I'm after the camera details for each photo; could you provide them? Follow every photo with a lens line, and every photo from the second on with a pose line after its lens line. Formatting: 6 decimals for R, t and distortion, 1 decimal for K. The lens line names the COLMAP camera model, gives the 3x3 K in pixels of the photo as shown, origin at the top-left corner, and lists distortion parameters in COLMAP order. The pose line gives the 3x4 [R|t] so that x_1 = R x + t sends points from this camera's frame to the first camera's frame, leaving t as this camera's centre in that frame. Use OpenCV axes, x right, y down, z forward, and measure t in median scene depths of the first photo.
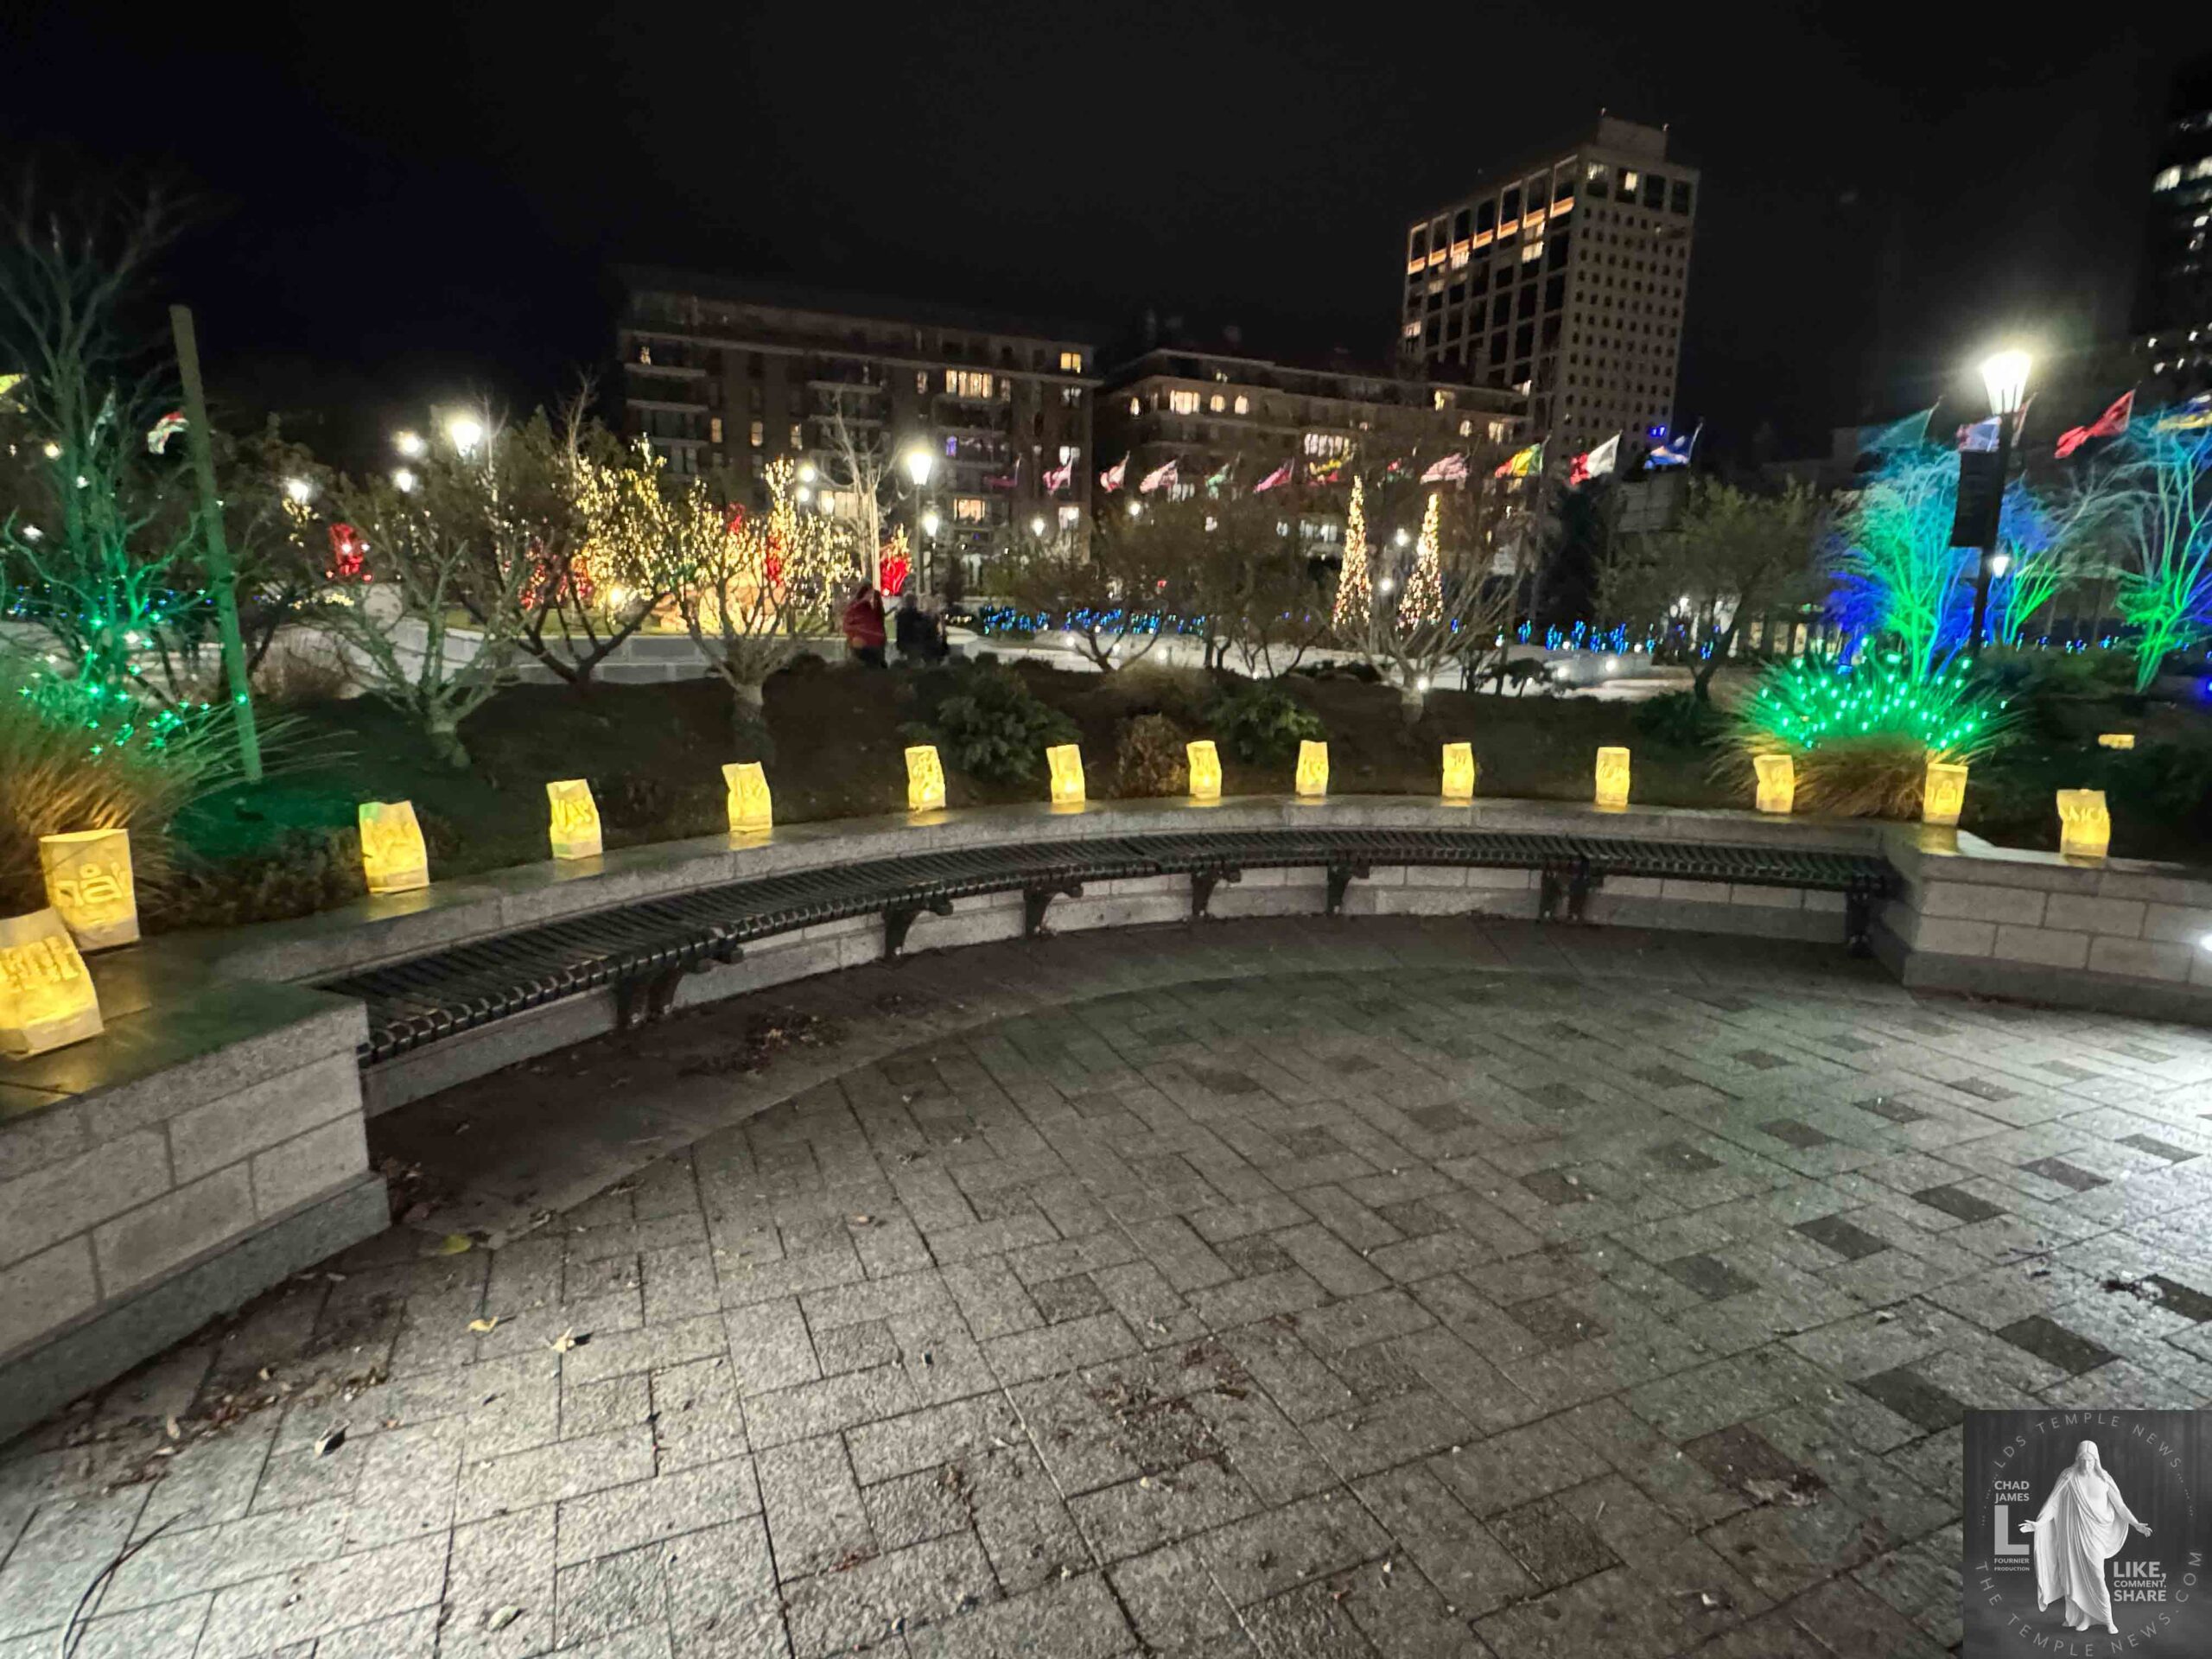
lens RADIAL K [[1174.5, 0, 1106.0], [0, 1174.5, 829.5], [0, 0, 1]] dist [0.002624, 0.000007]
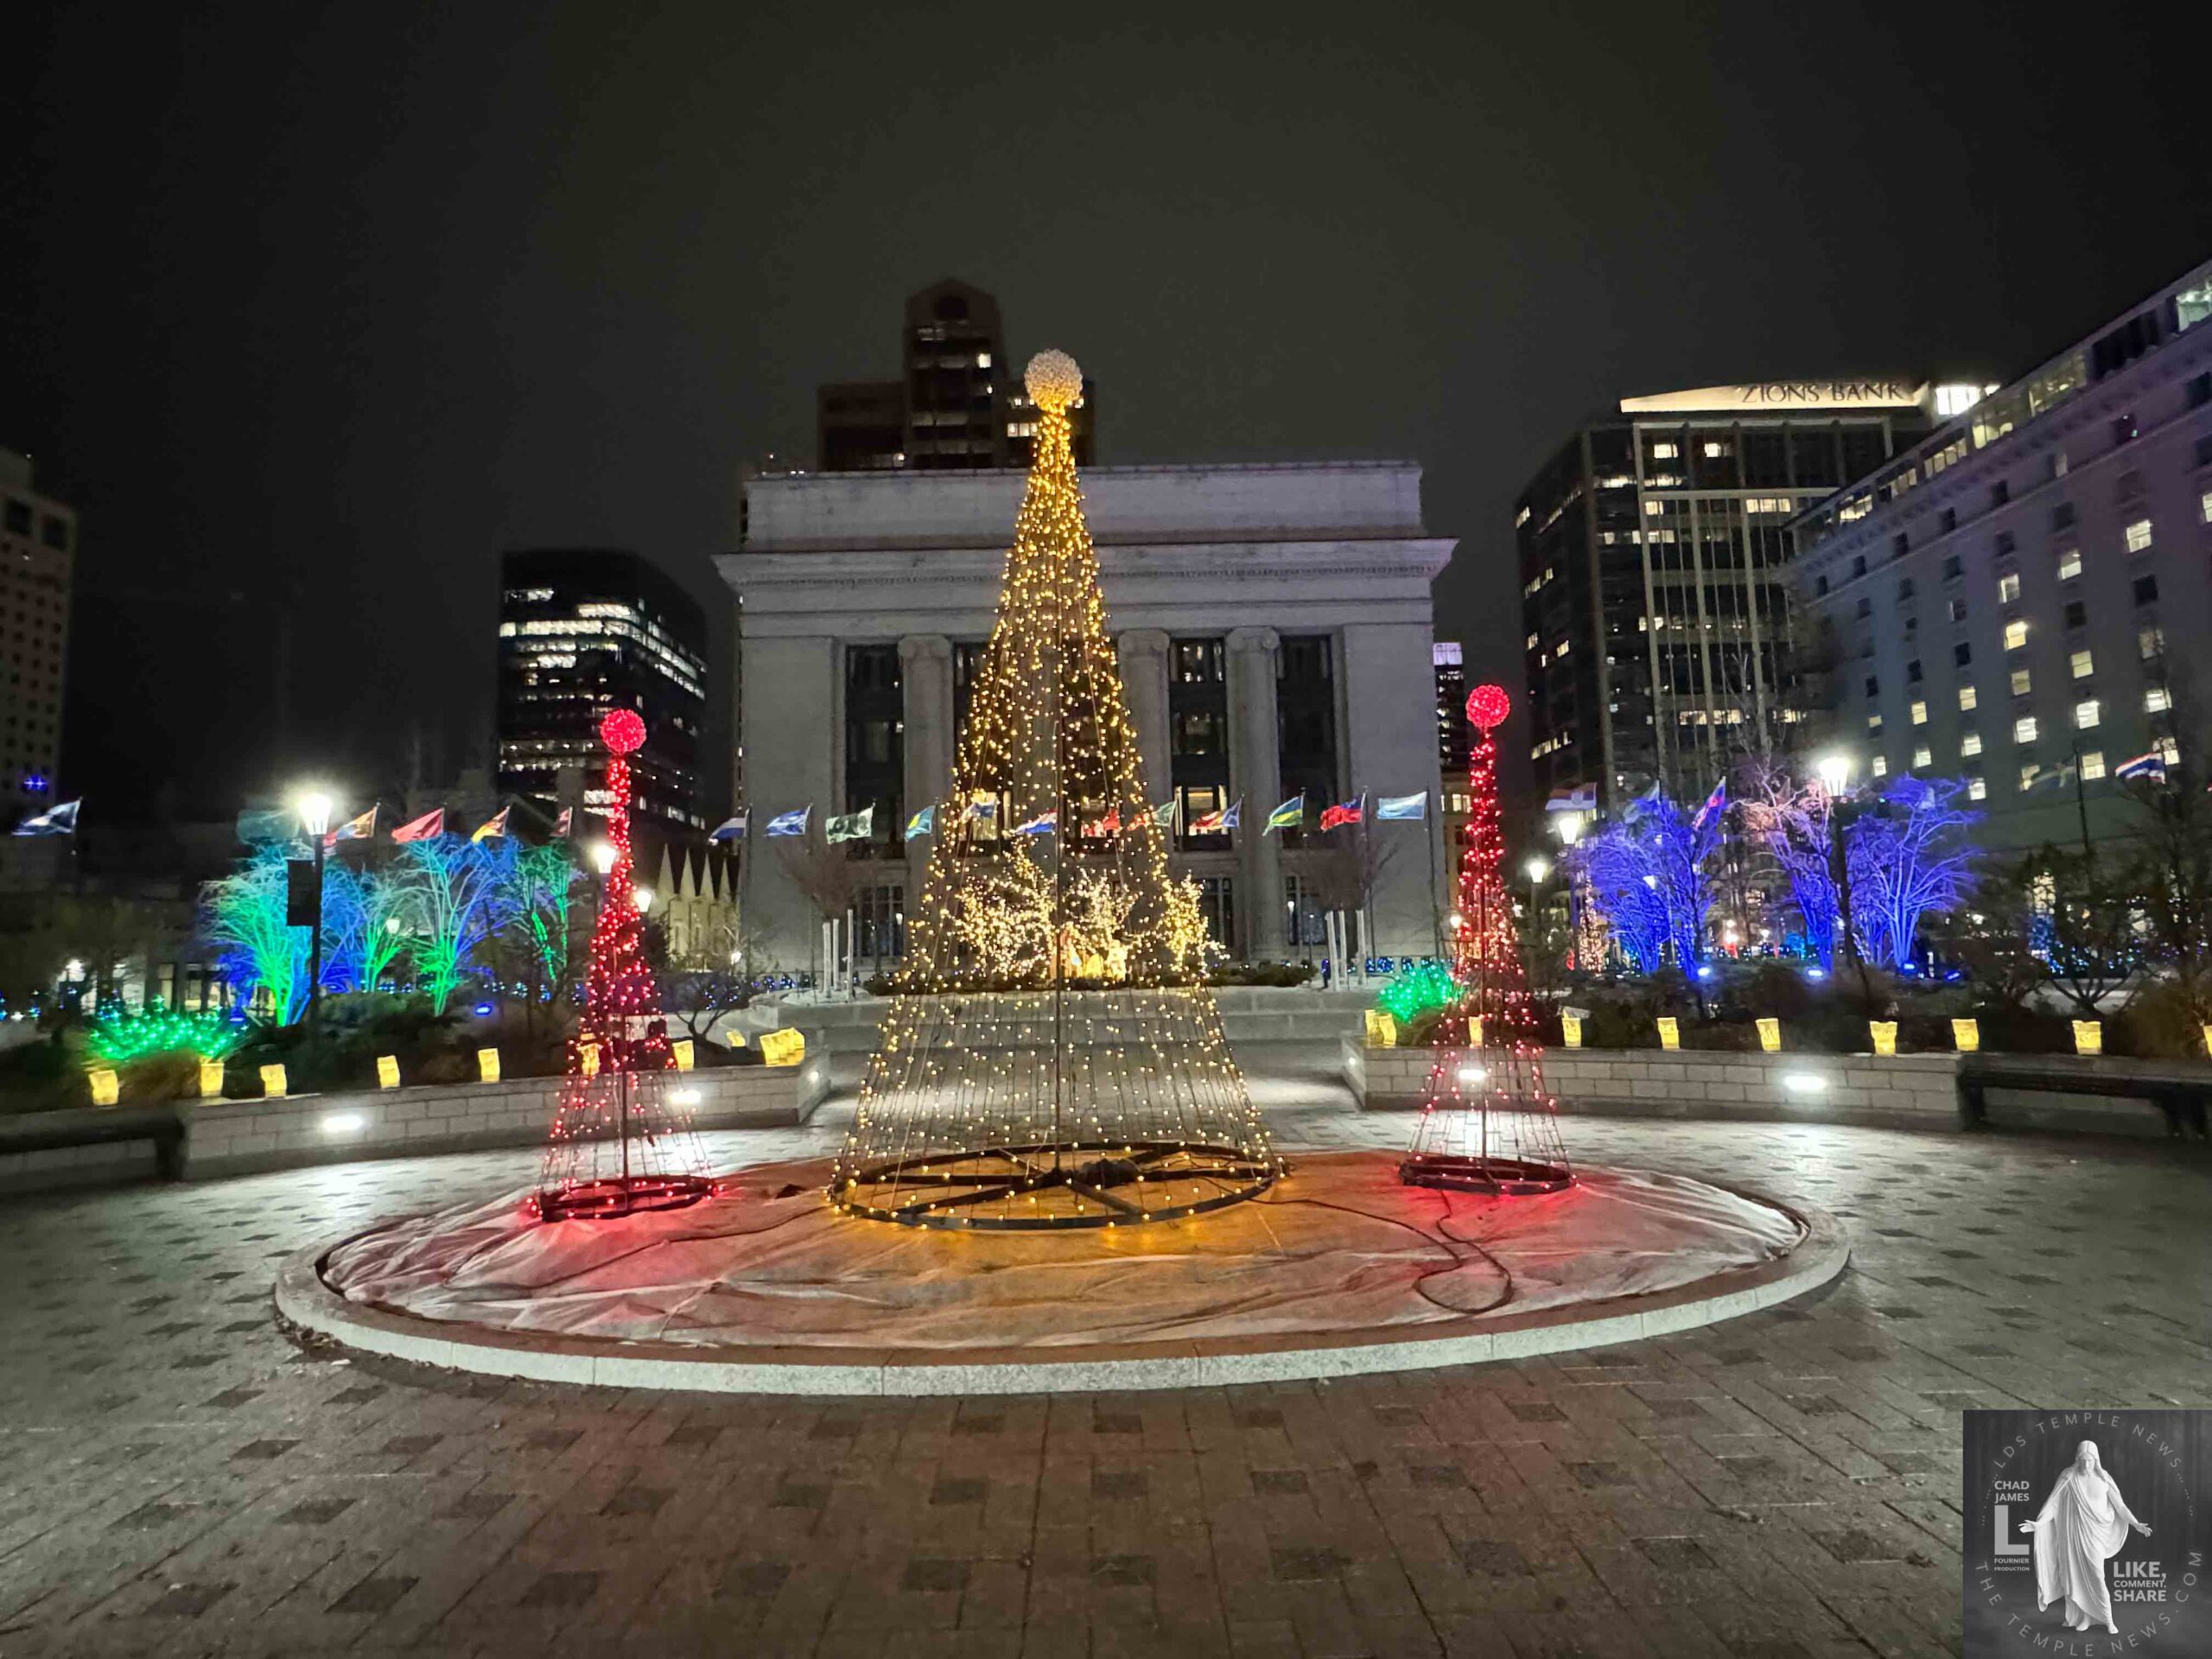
lens RADIAL K [[1174.5, 0, 1106.0], [0, 1174.5, 829.5], [0, 0, 1]] dist [0.002624, 0.000007]
pose [[0.400759, 0.064319, 0.913923, -0.148747], [0.204625, 0.966051, -0.157717, 0.057964], [-0.893040, 0.250218, 0.373992, -0.355923]]
